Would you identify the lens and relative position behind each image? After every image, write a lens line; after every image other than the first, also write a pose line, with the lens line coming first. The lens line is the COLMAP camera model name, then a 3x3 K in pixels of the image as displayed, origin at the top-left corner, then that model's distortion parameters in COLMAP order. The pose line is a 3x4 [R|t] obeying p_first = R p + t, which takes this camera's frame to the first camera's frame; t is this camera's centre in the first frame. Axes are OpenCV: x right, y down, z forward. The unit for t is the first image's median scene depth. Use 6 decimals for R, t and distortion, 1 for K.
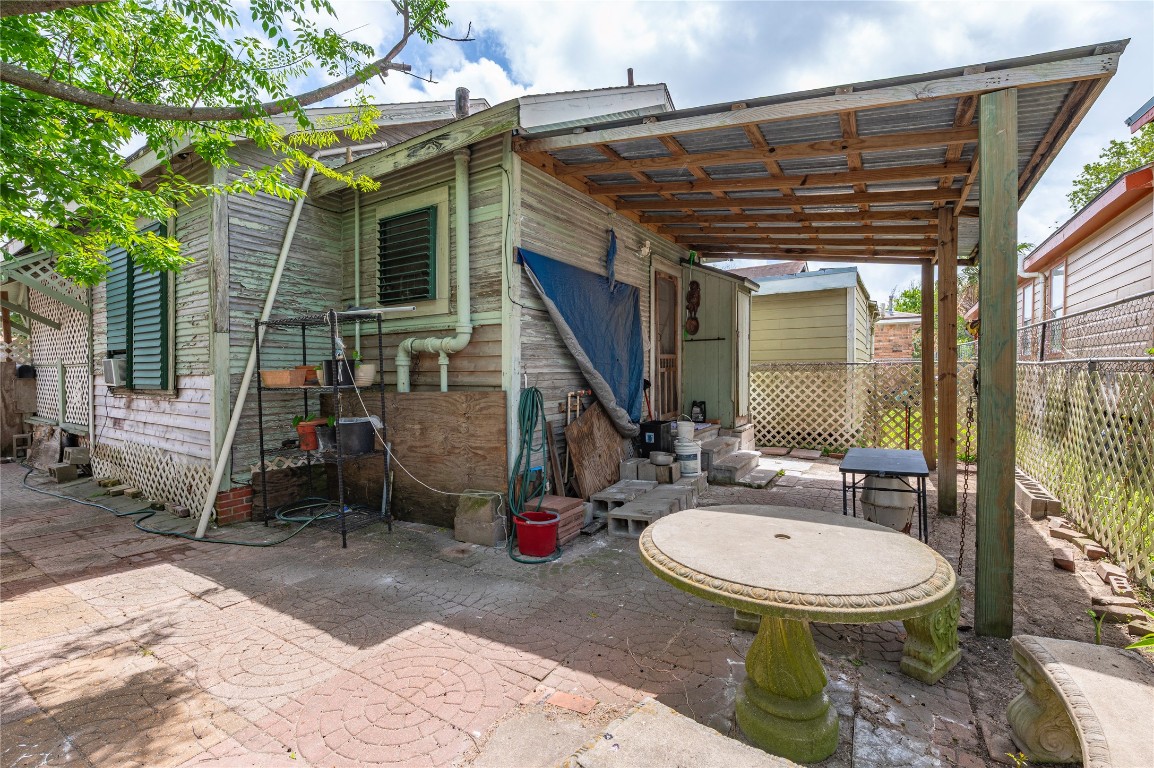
lens RADIAL K [[500.2, 0, 579.1], [0, 500.2, 381.3], [0, 0, 1]] dist [-0.003050, -0.000277]
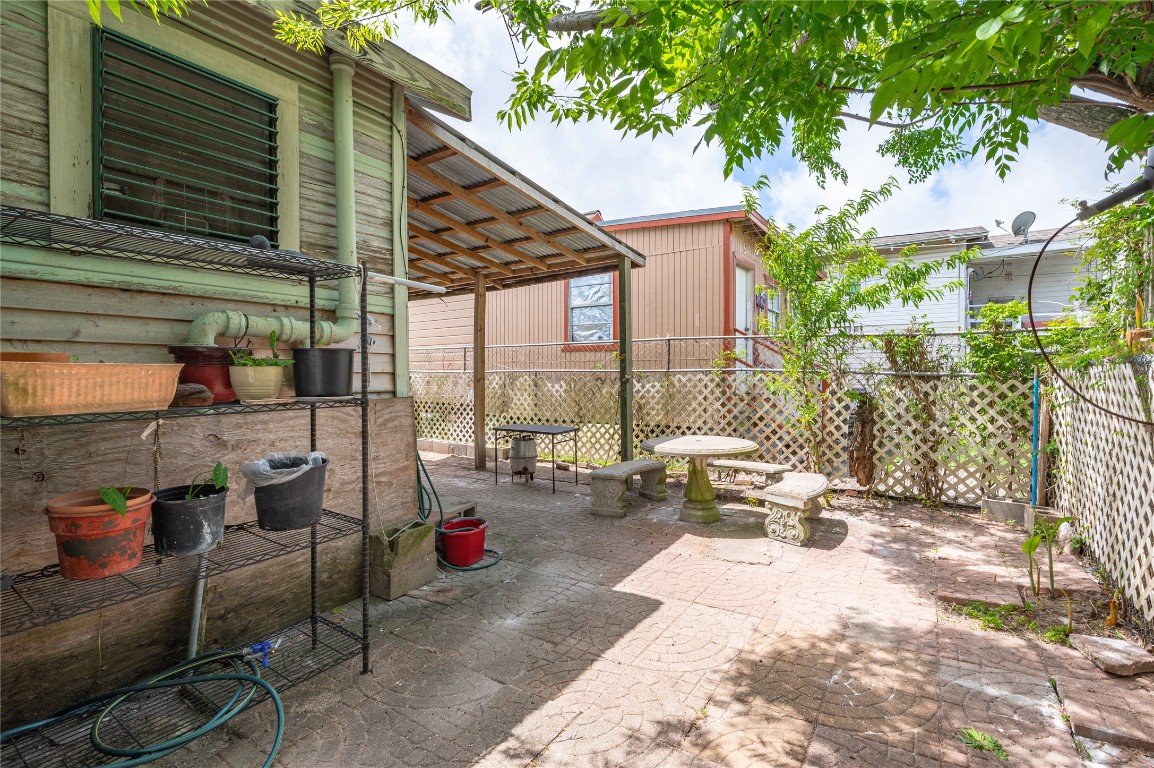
lens RADIAL K [[538.4, 0, 578.2], [0, 538.4, 381.1], [0, 0, 1]] dist [-0.002772, -0.000120]
pose [[0.021207, -0.000626, 0.999775, -1.498988], [0.019887, 0.999802, 0.000204, -0.003443], [-0.999577, 0.019878, 0.021215, 1.006087]]
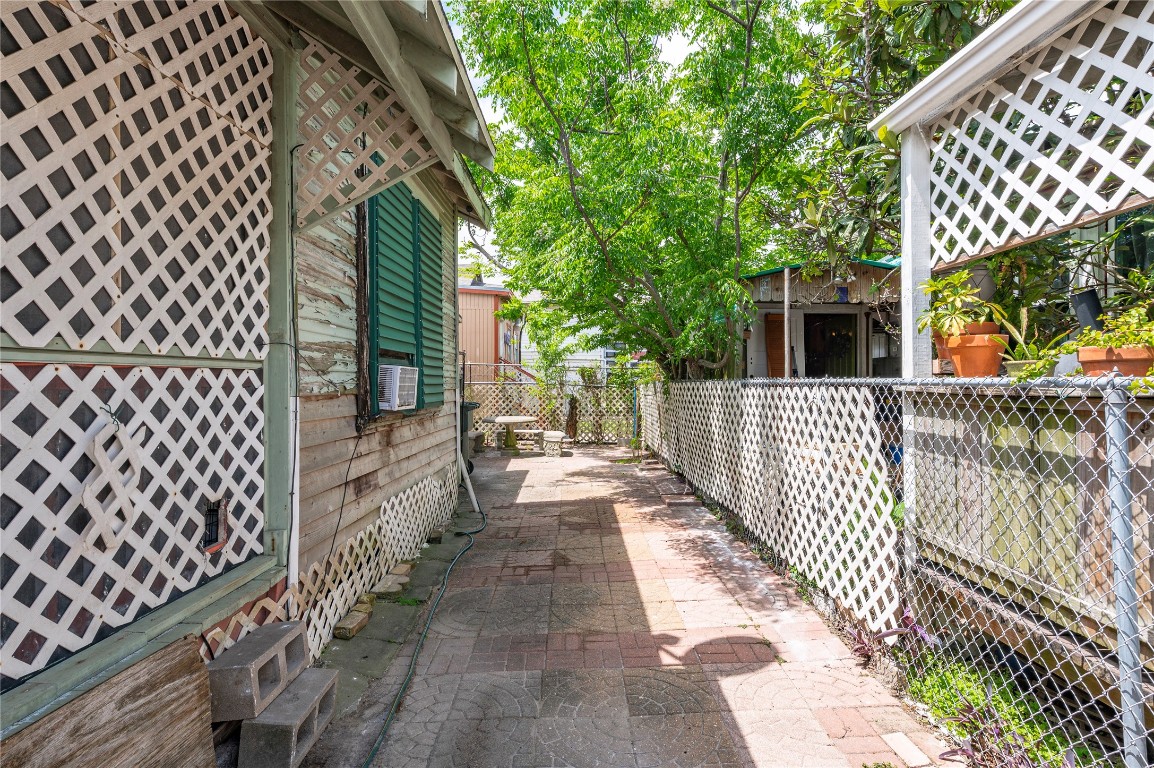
lens RADIAL K [[500.2, 0, 576.9], [0, 500.2, 381.6], [0, 0, 1]] dist [-0.003050, -0.000277]
pose [[-0.539581, 0.001494, 0.841932, -2.987644], [0.019936, 0.999741, 0.011003, -0.091289], [-0.841697, 0.022722, -0.539471, 2.223886]]
